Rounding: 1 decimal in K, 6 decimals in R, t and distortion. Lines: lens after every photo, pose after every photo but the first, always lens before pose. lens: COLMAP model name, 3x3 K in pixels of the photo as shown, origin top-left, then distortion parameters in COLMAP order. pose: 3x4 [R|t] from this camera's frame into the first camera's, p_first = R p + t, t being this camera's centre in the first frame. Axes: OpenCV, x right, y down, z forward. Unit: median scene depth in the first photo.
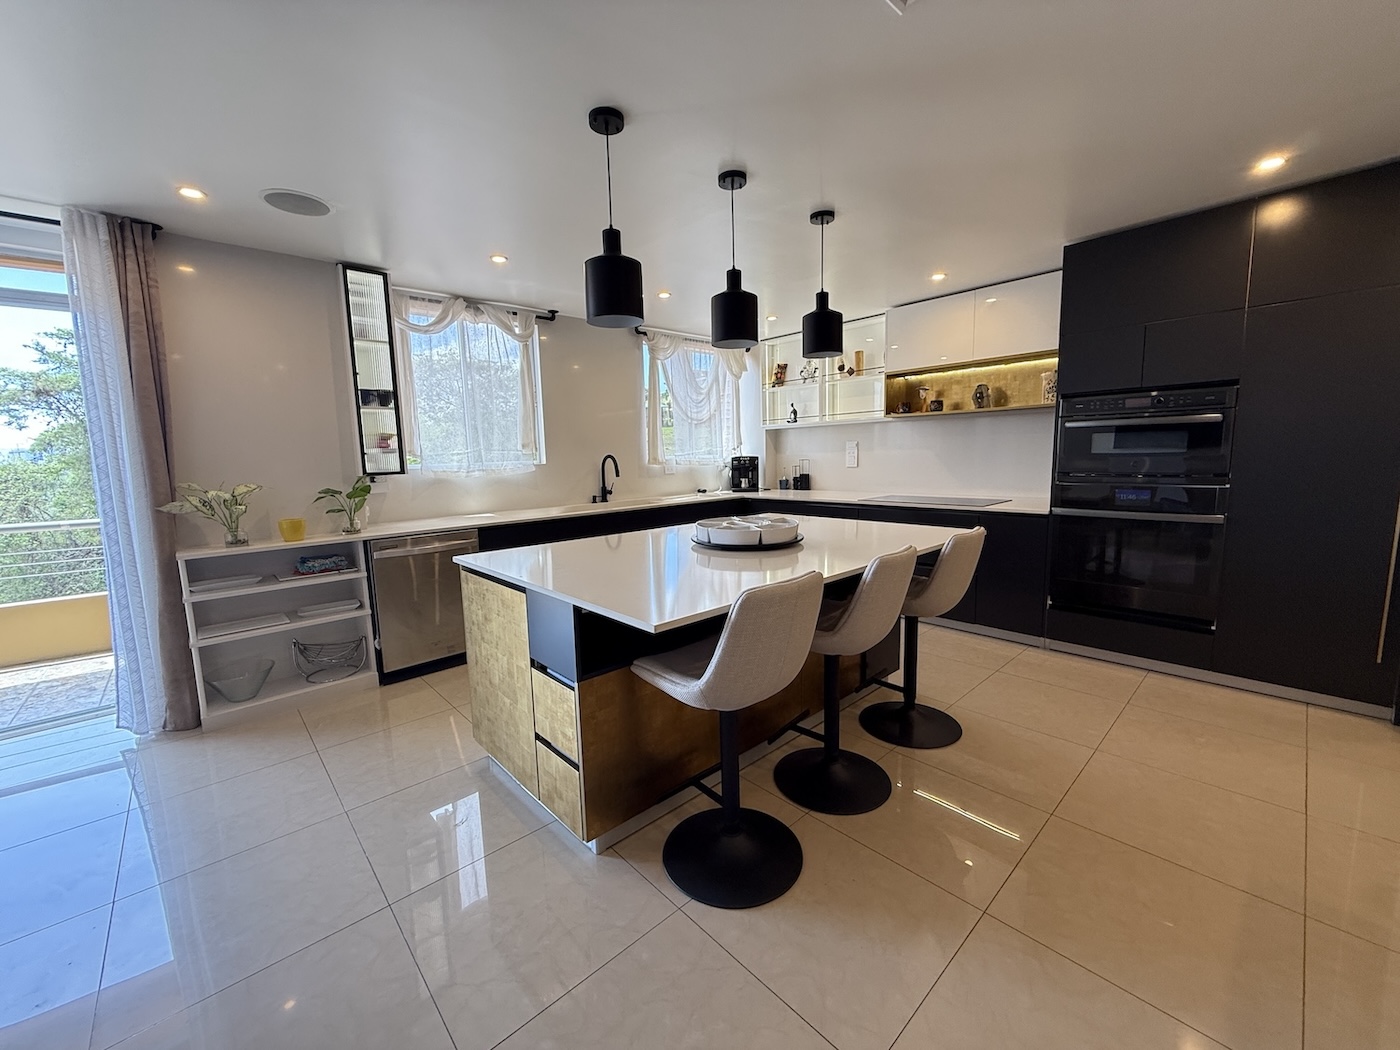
lens RADIAL K [[561.0, 0, 698.5], [0, 561.0, 524.9], [0, 0, 1]] dist [0.000477, -0.000122]
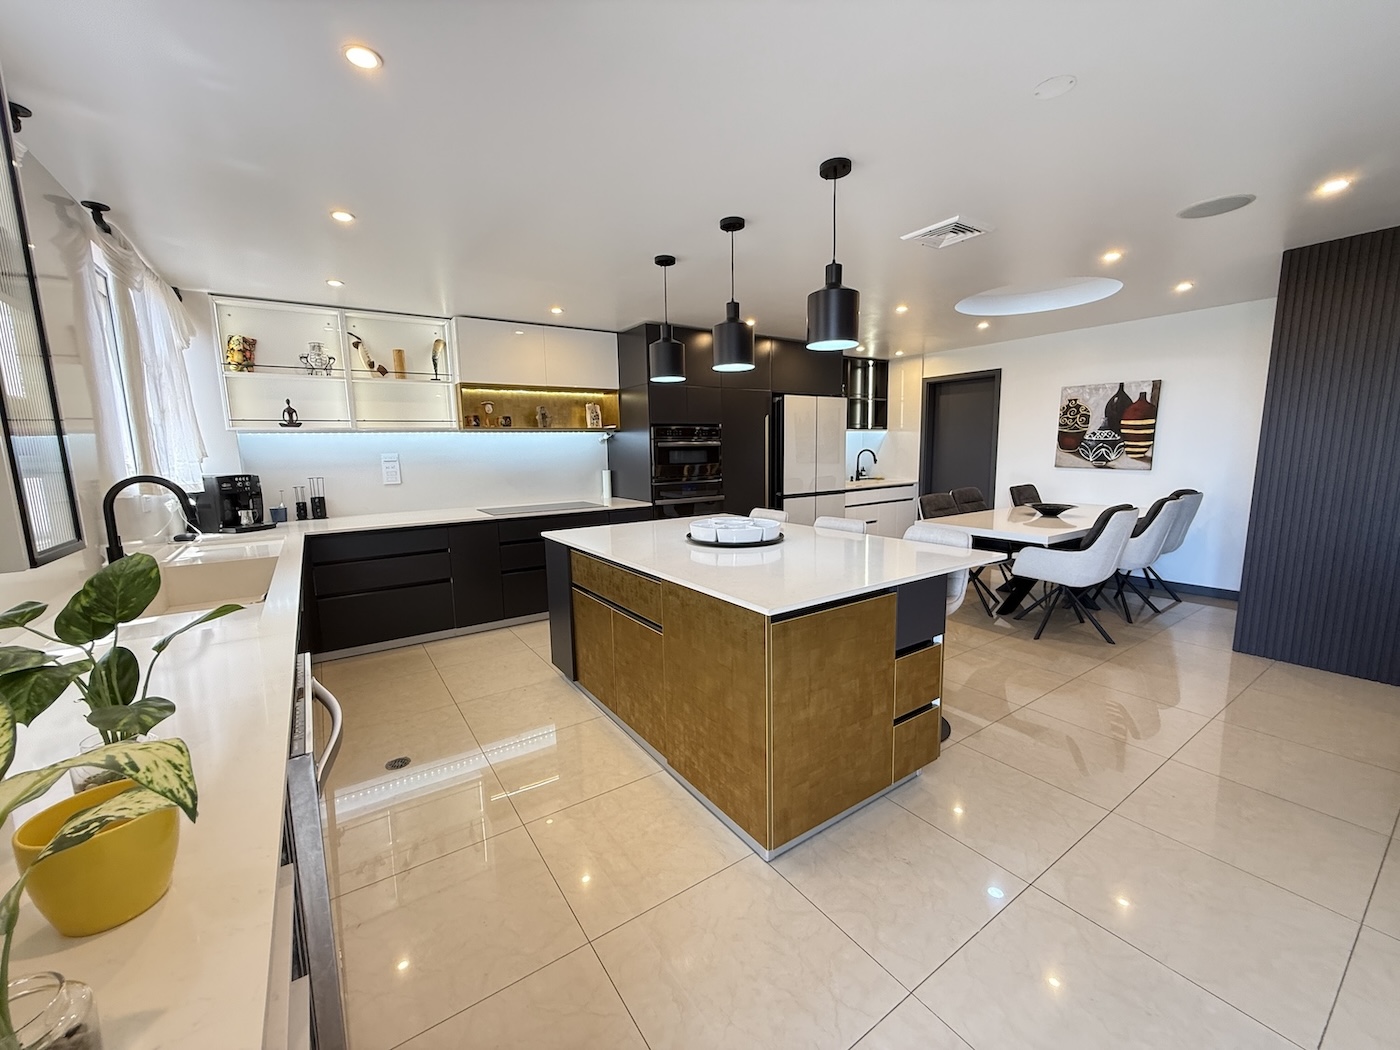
lens RADIAL K [[562.1, 0, 694.4], [0, 562.1, 526.6], [0, 0, 1]] dist [0.000644, -0.000009]
pose [[0.150834, -0.114120, 0.981950, -0.797394], [0.140248, 0.985737, 0.093017, -0.088838], [-0.978560, 0.123687, 0.164688, 0.681368]]
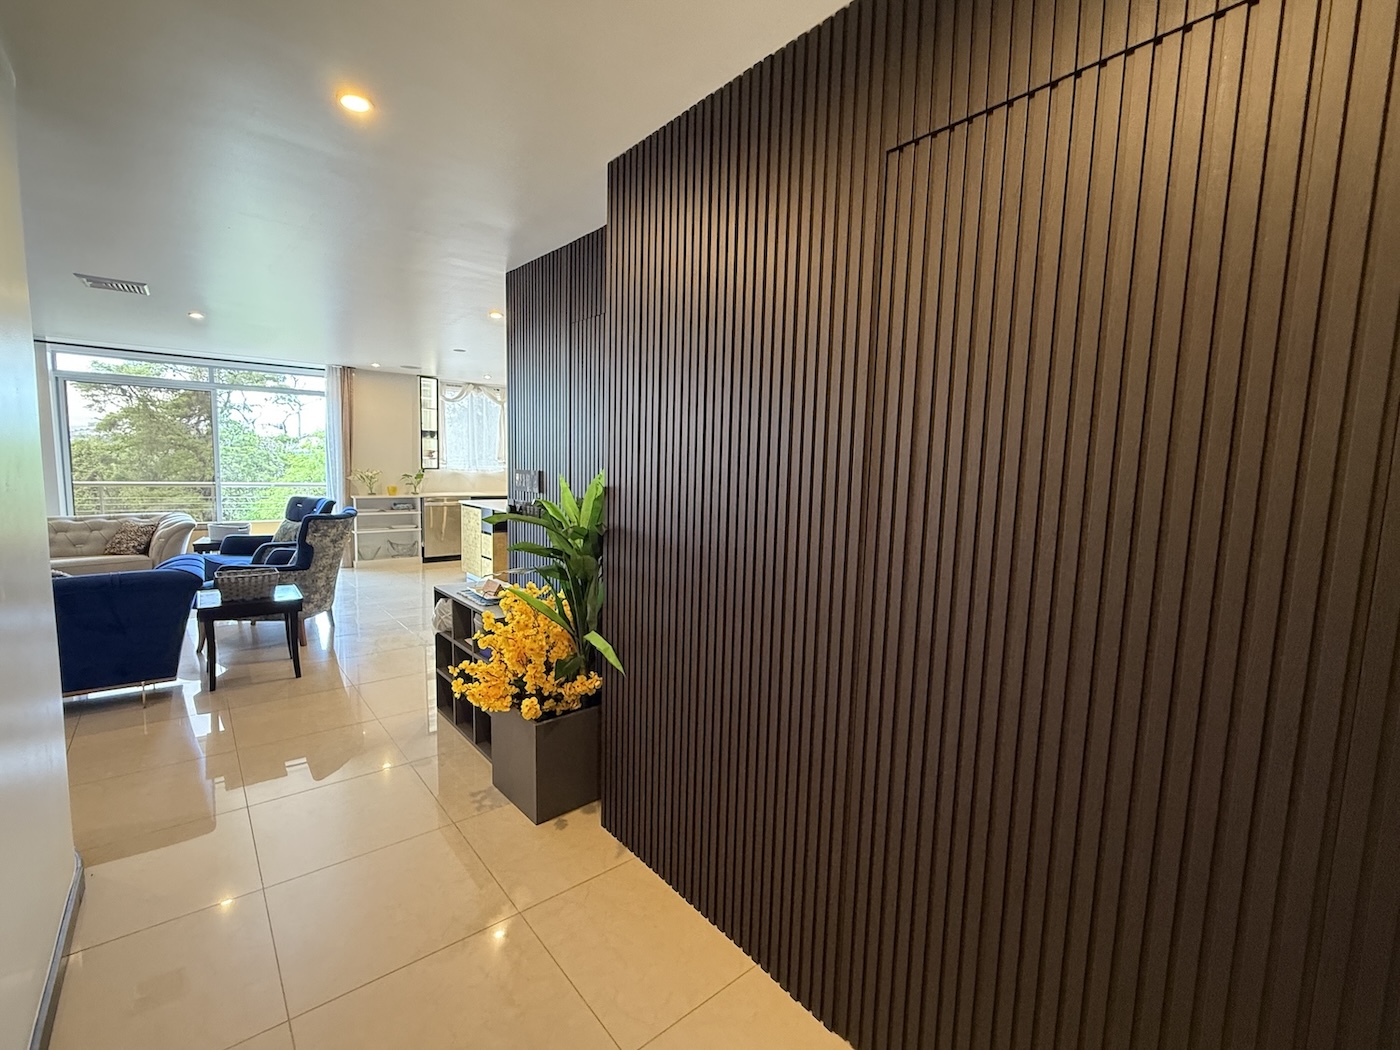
lens RADIAL K [[622.8, 0, 700.0], [0, 622.8, 525.0], [0, 0, 1]] dist [-0.004117, -0.000239]
pose [[0.997465, 0.059587, -0.038904, 0.612601], [-0.060581, 0.997853, -0.024892, 0.128210], [0.037338, 0.027186, 0.998933, -1.416508]]
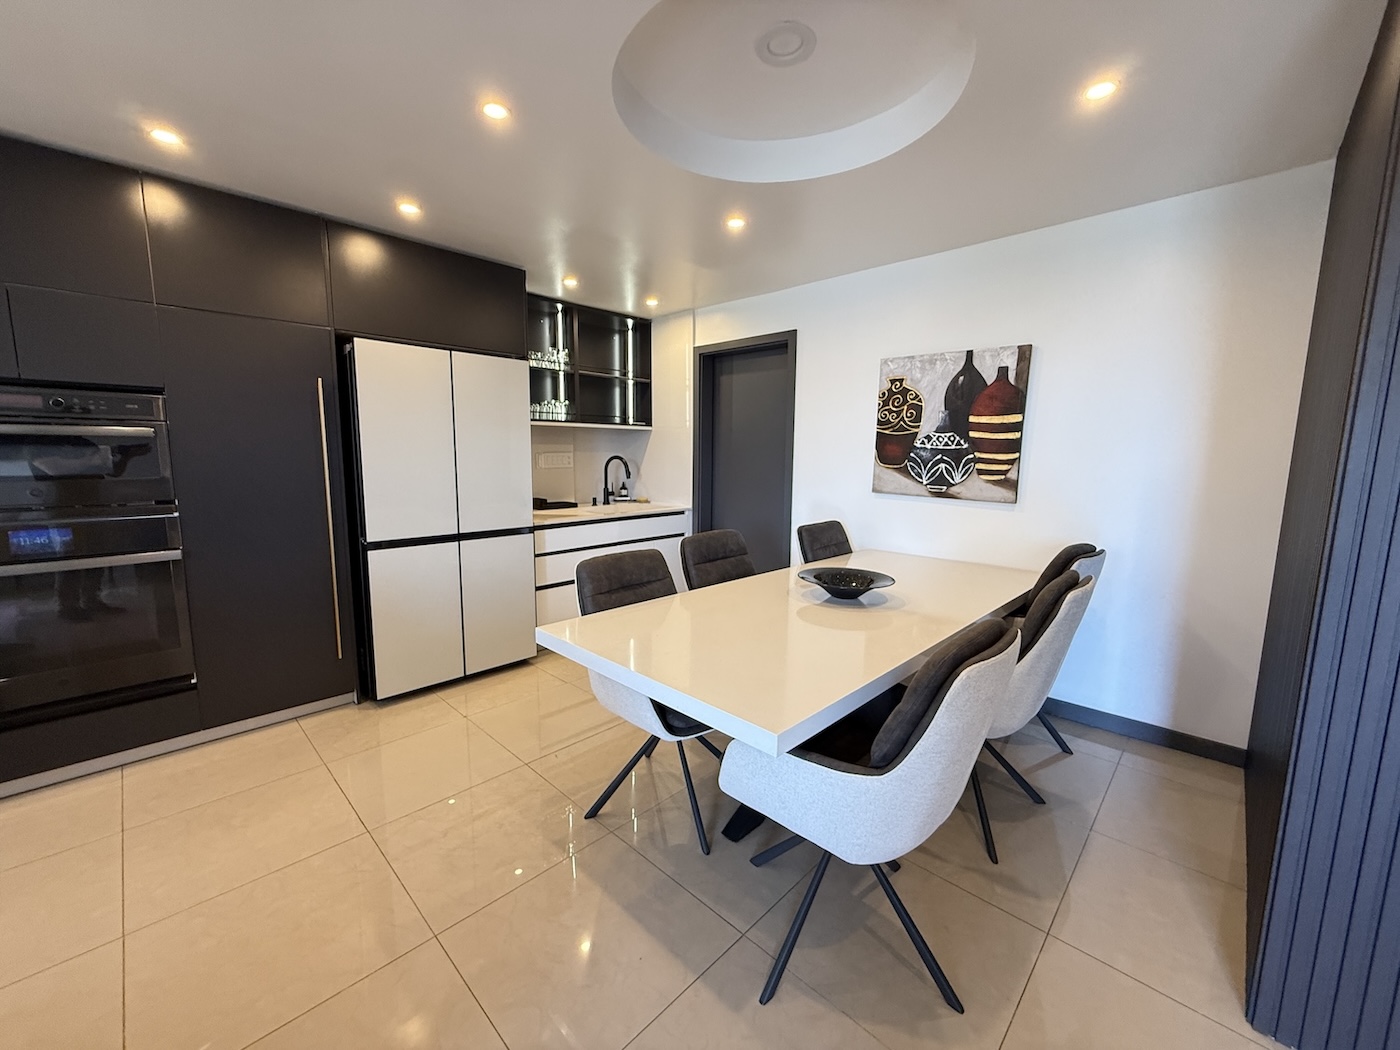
lens RADIAL K [[561.0, 0, 698.5], [0, 561.0, 524.9], [0, 0, 1]] dist [0.000477, -0.000122]
pose [[-0.051356, -0.103367, 0.993317, 0.057279], [0.120718, 0.986693, 0.108919, -0.045795], [-0.991357, 0.125505, -0.038194, 0.230153]]
